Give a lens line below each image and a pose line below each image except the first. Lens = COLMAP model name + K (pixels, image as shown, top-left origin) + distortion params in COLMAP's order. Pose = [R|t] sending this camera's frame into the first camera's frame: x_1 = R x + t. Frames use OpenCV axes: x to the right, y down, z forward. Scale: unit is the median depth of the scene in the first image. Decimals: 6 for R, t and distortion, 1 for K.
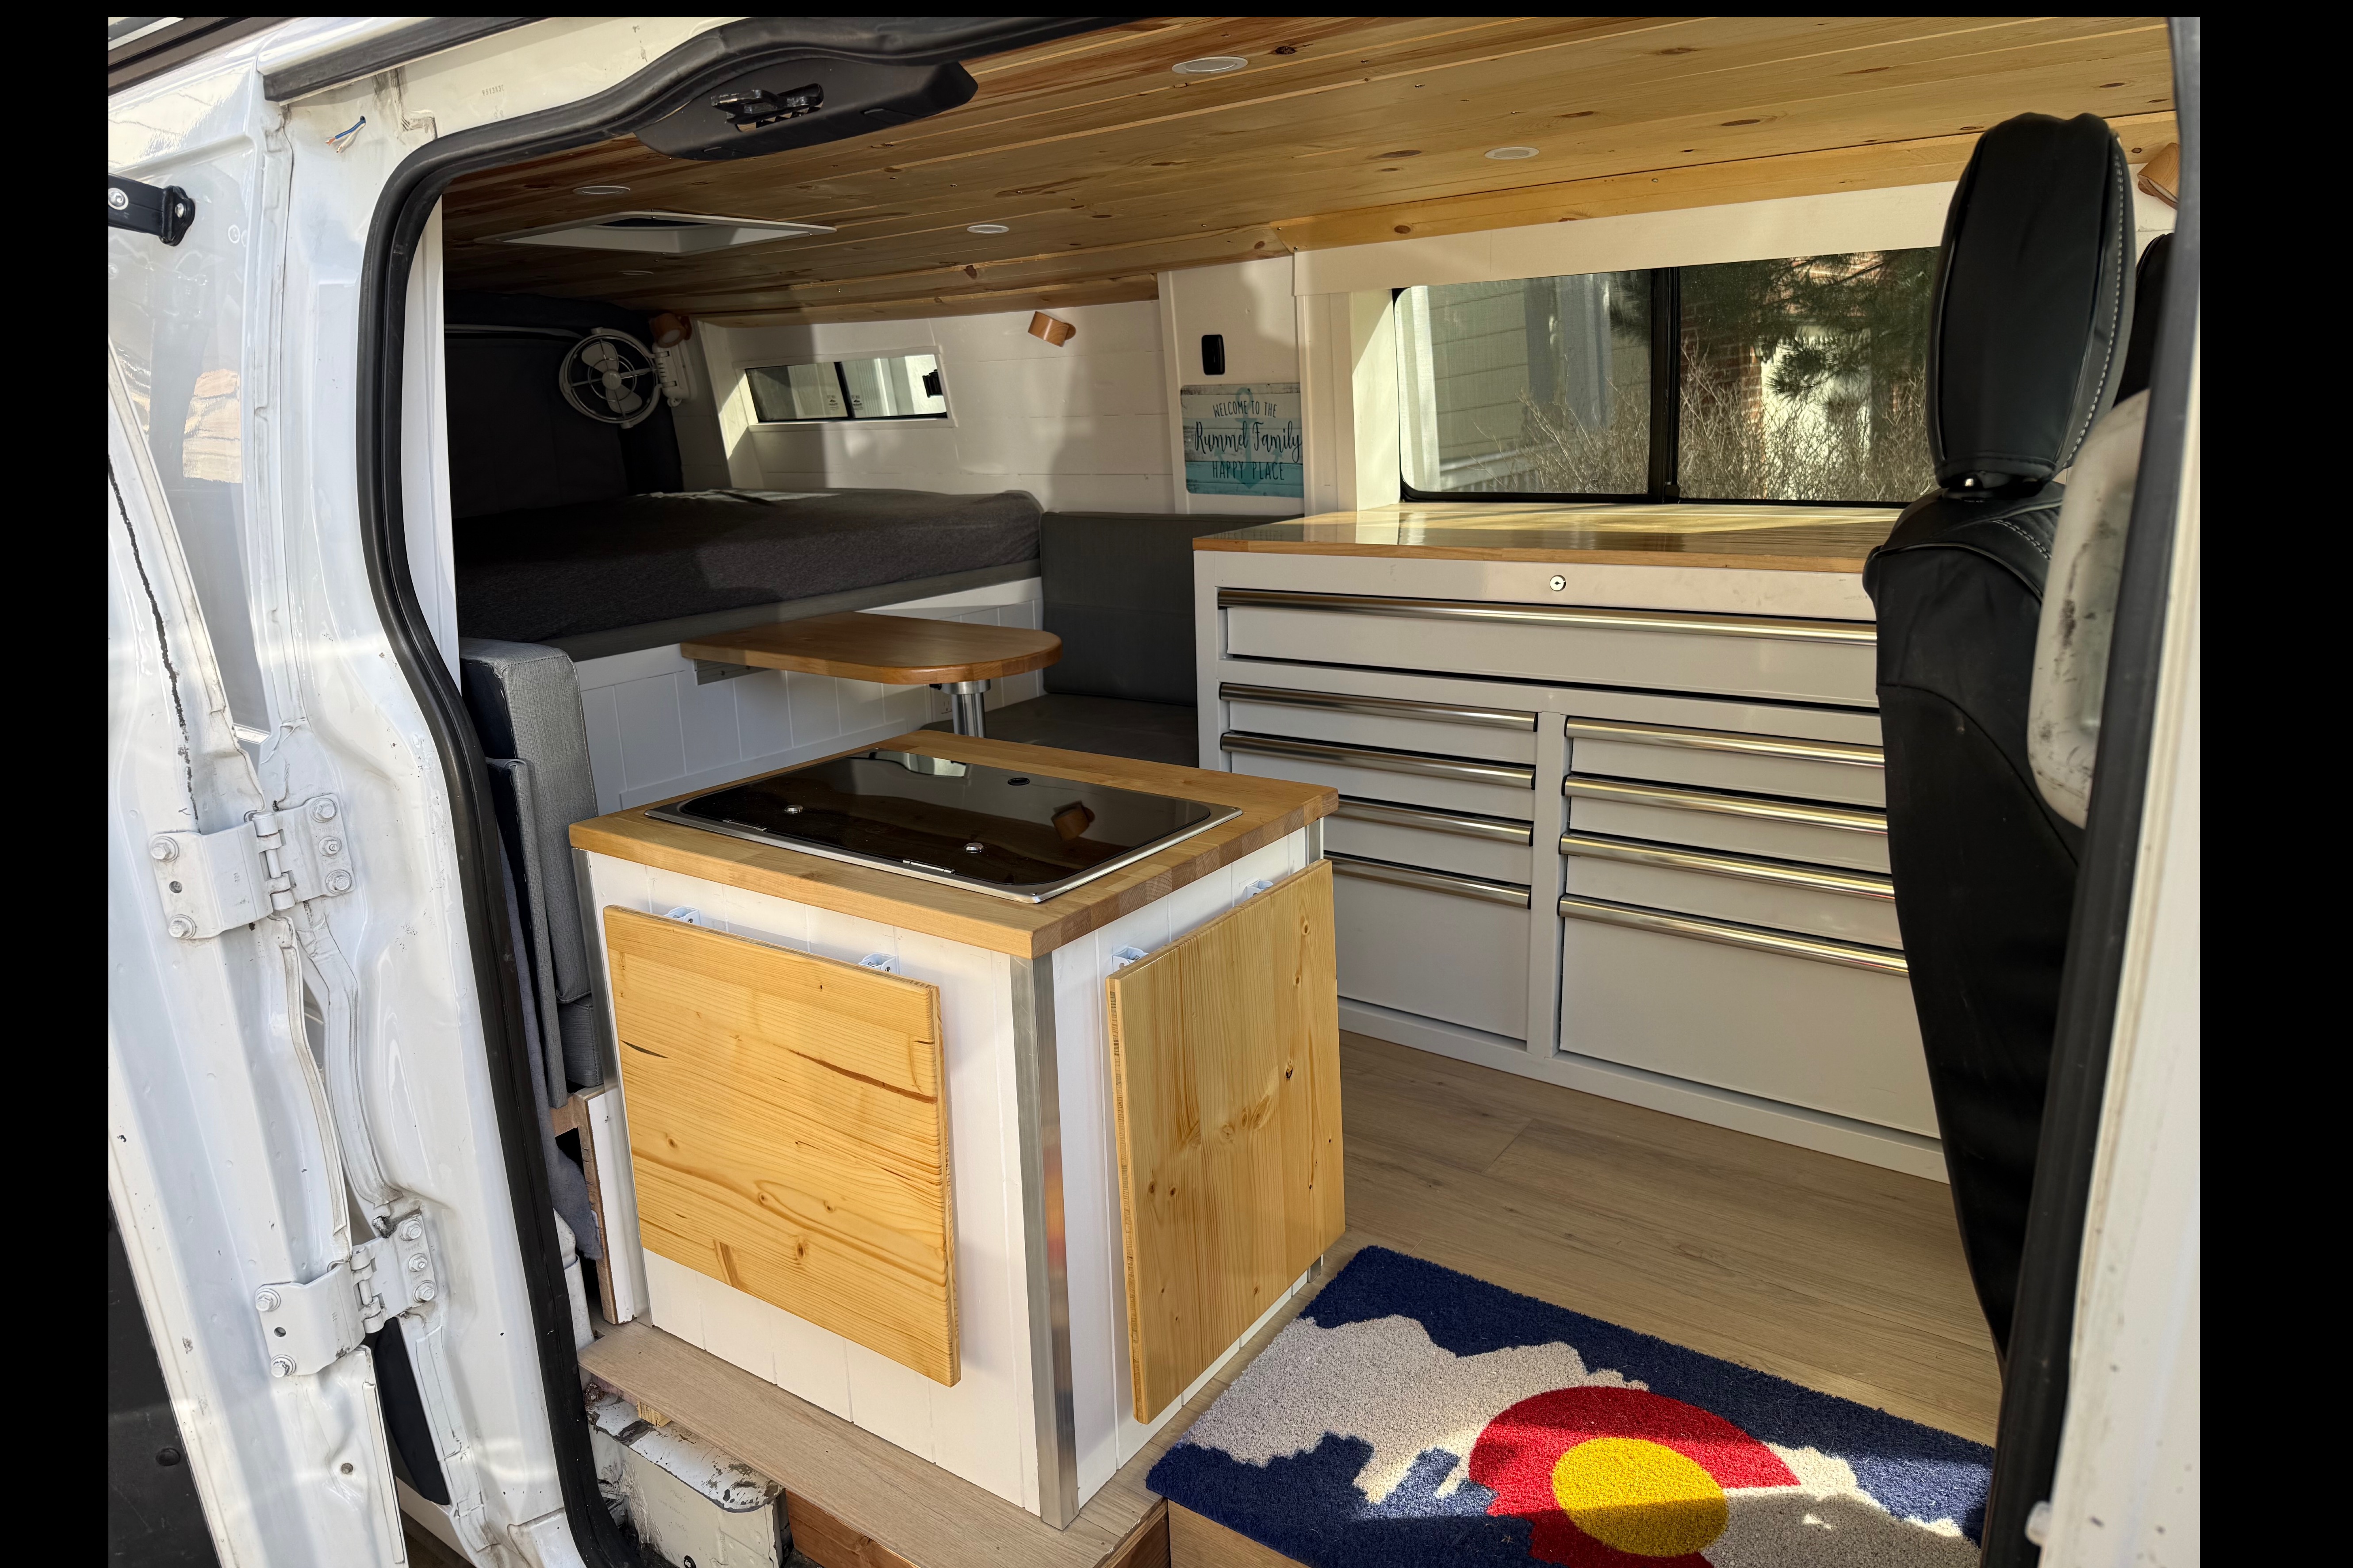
lens RADIAL K [[1474.8, 0, 1156.6], [0, 1474.8, 806.4], [0, 0, 1]] dist [0.039781, -0.023226]
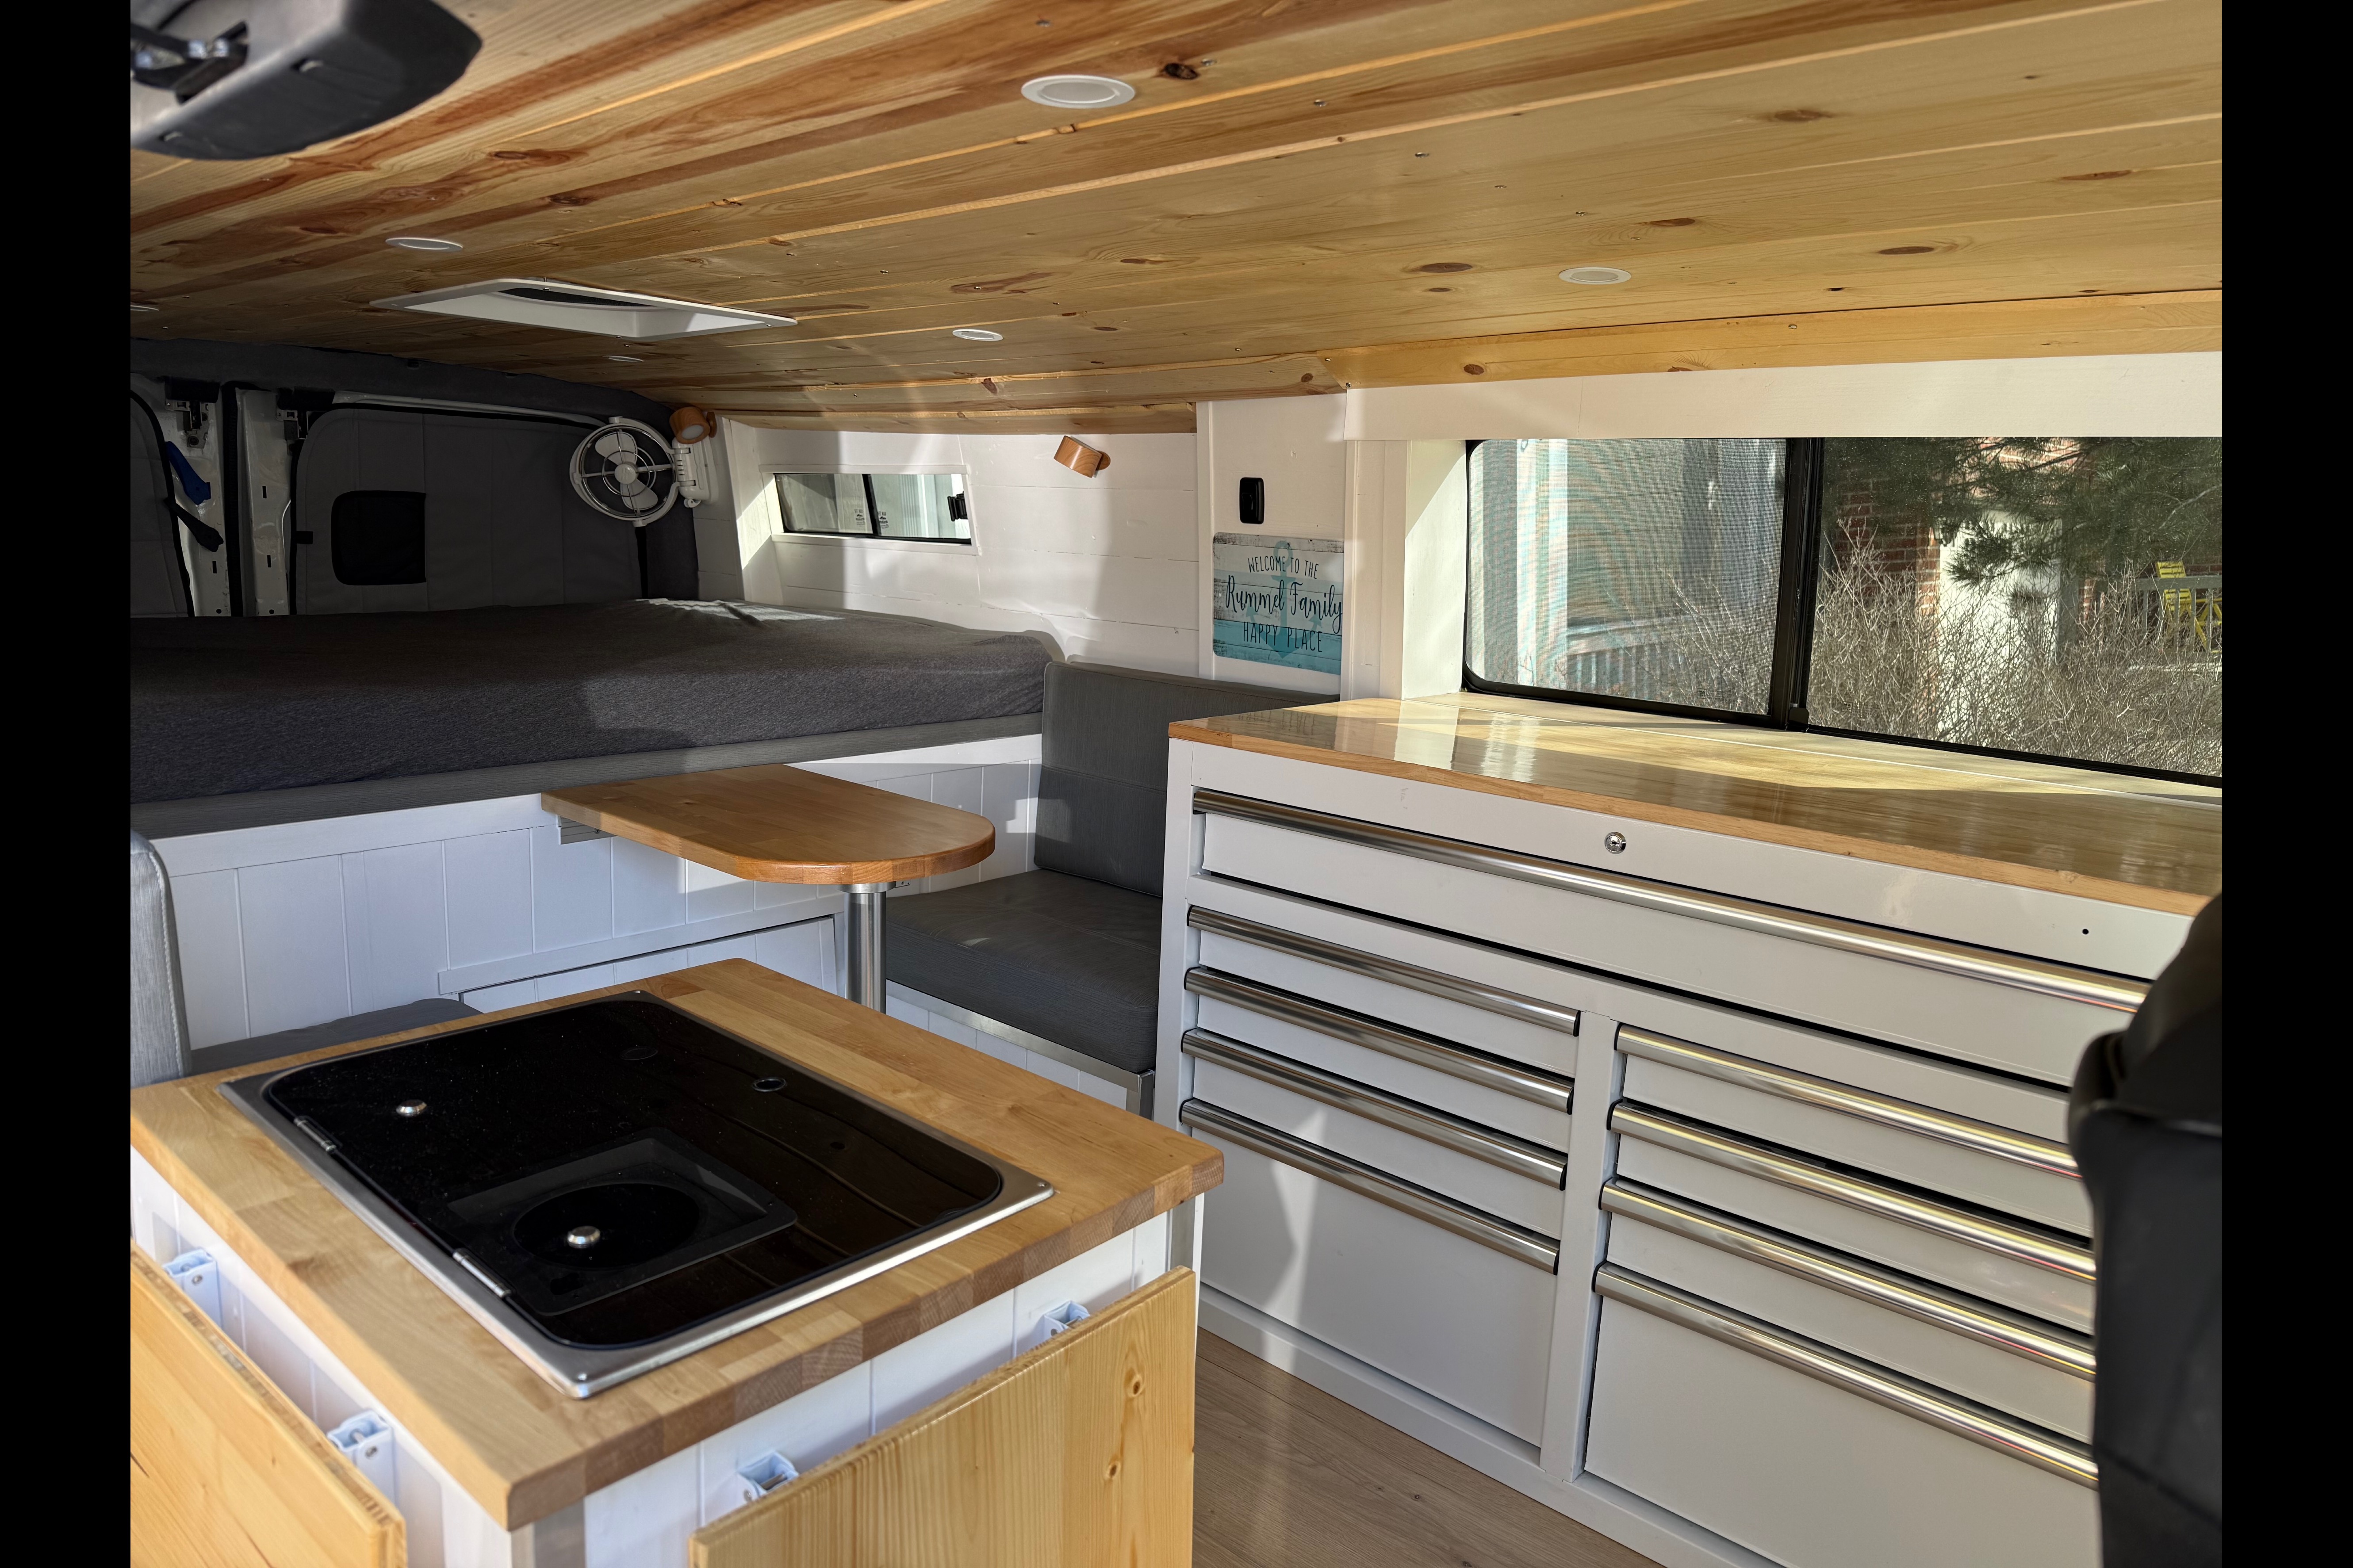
lens RADIAL K [[1474.8, 0, 1173.4], [0, 1474.8, 785.3], [0, 0, 1]] dist [0.039781, -0.023226]
pose [[0.992102, 0.092410, -0.084814, 0.129411], [-0.099918, 0.991006, -0.089009, -0.105190], [0.075826, 0.096781, 0.992413, 0.291020]]
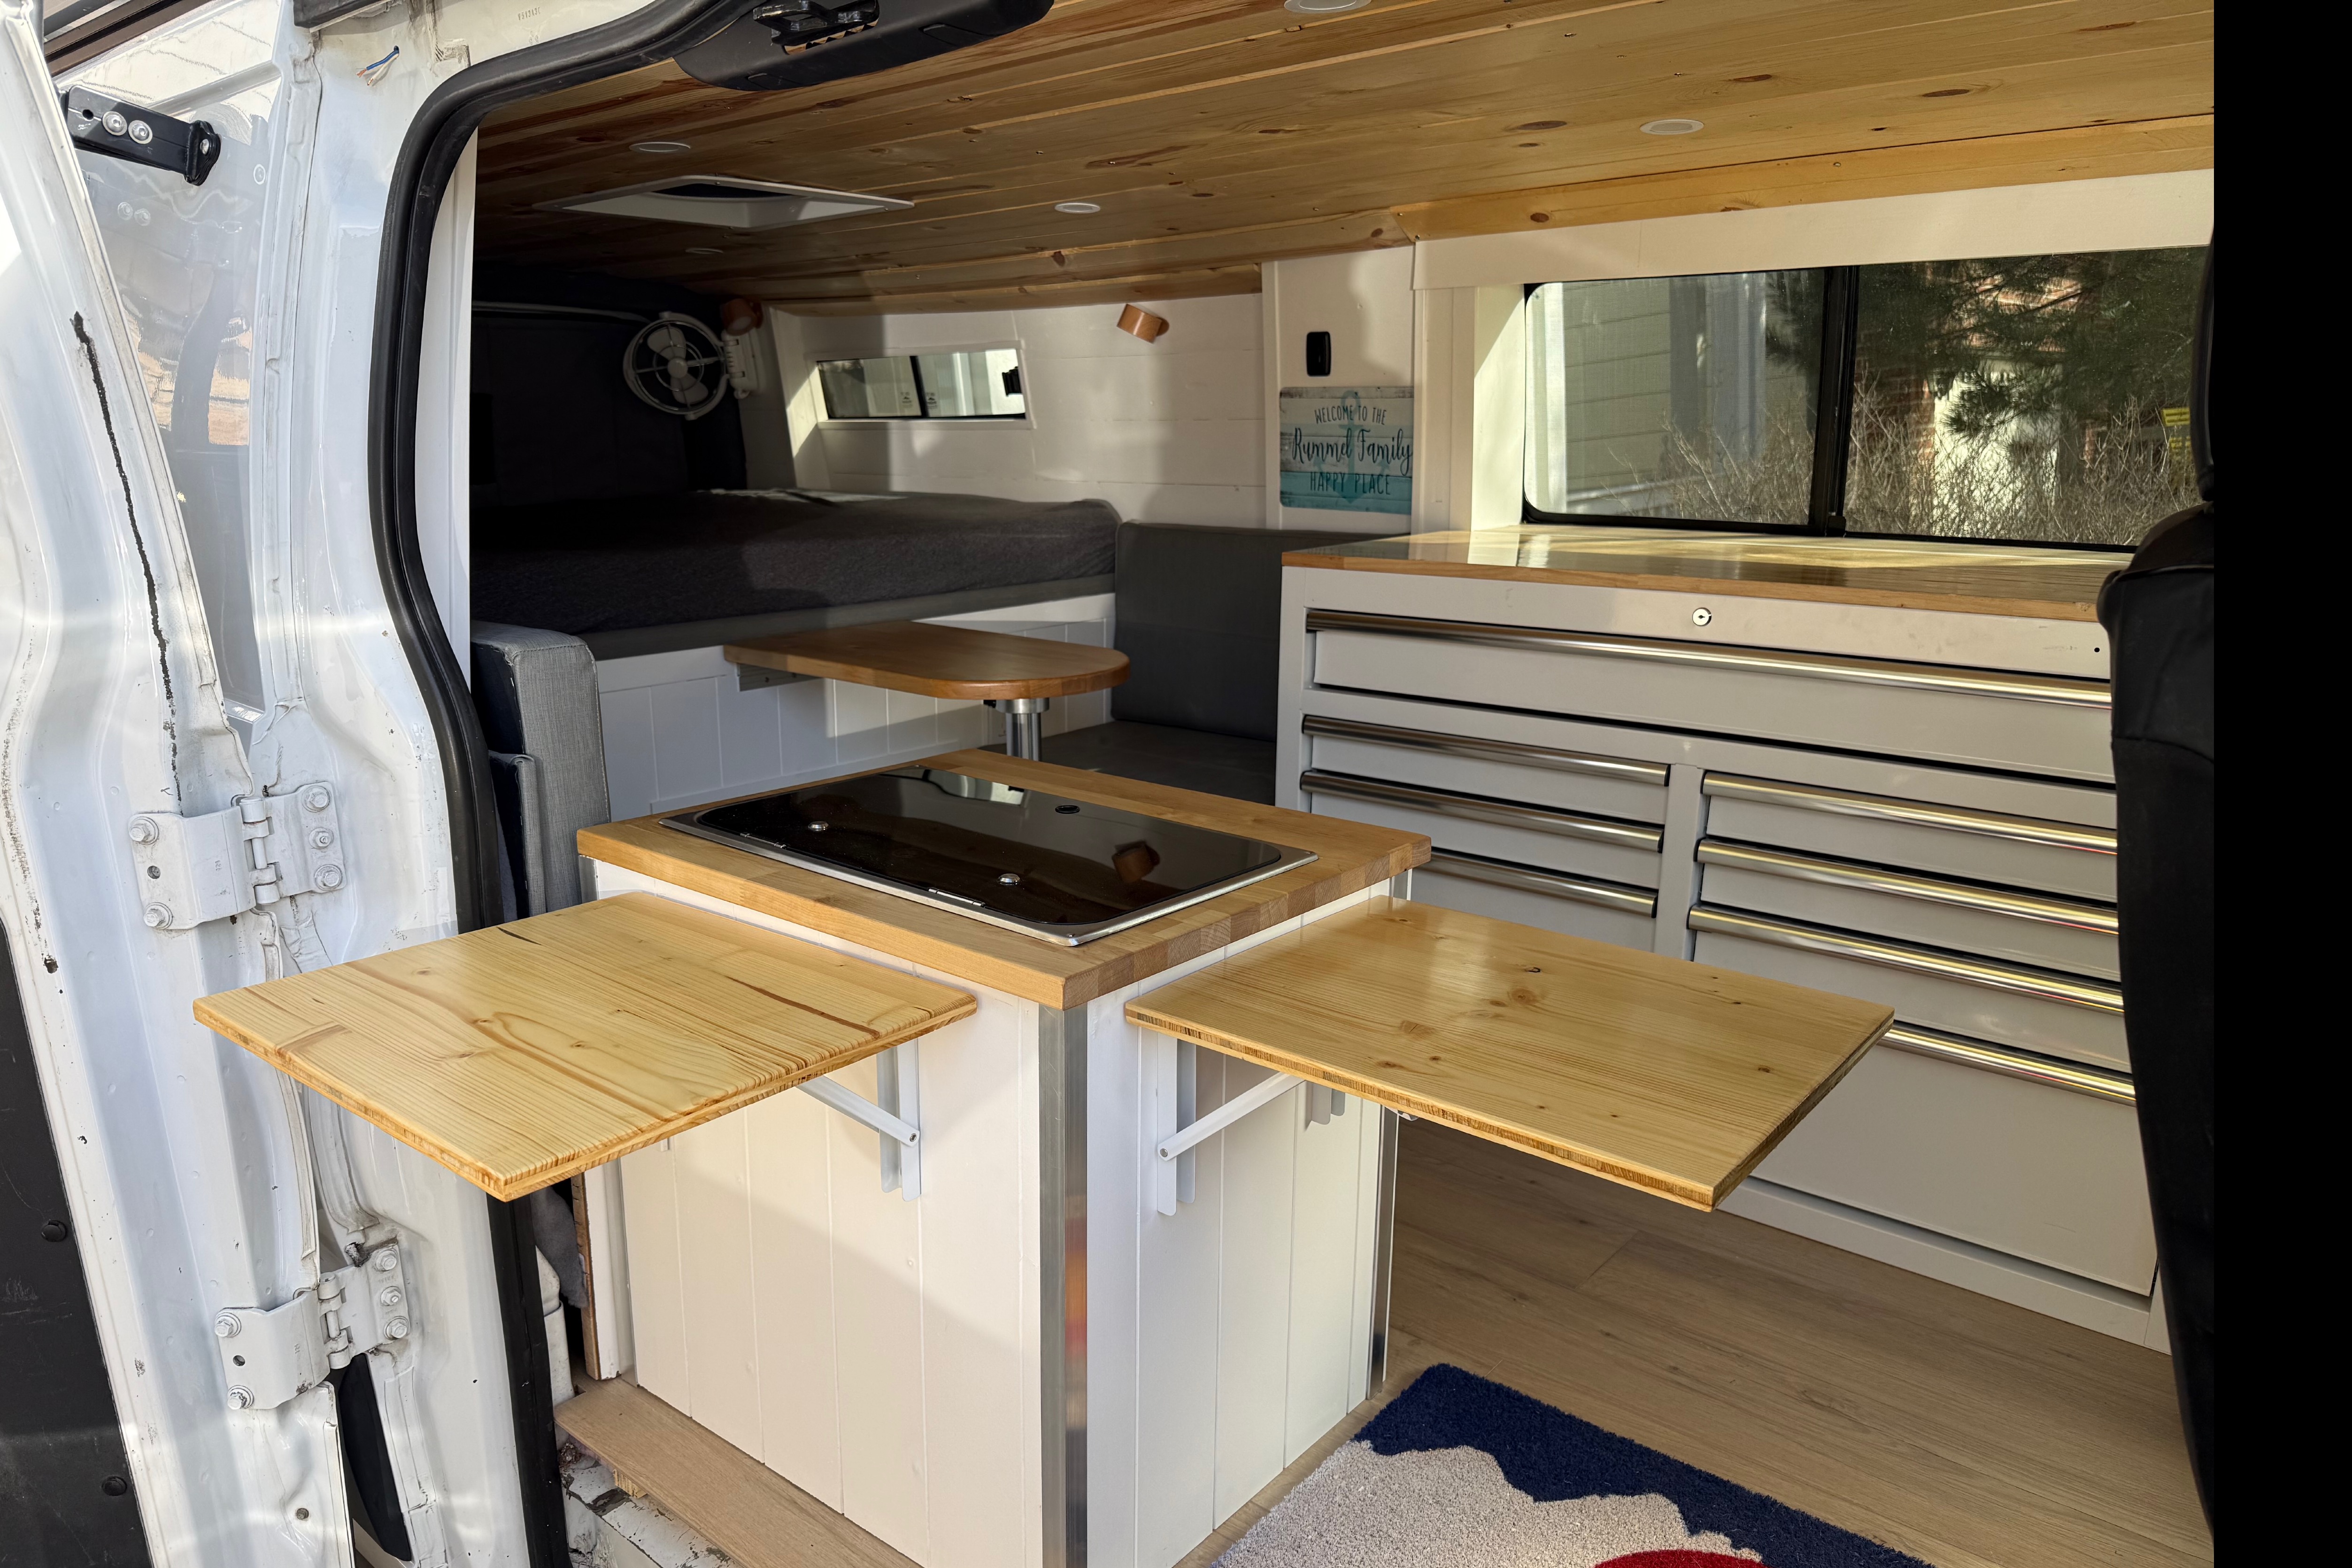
lens RADIAL K [[1573.3, 0, 1104.4], [0, 1573.3, 836.6], [0, 0, 1]] dist [0.022200, -0.013673]
pose [[0.994994, 0.055110, -0.083363, 0.007777], [-0.055859, 0.998416, -0.006668, 0.004393], [0.082863, 0.011292, 0.996497, 0.053024]]
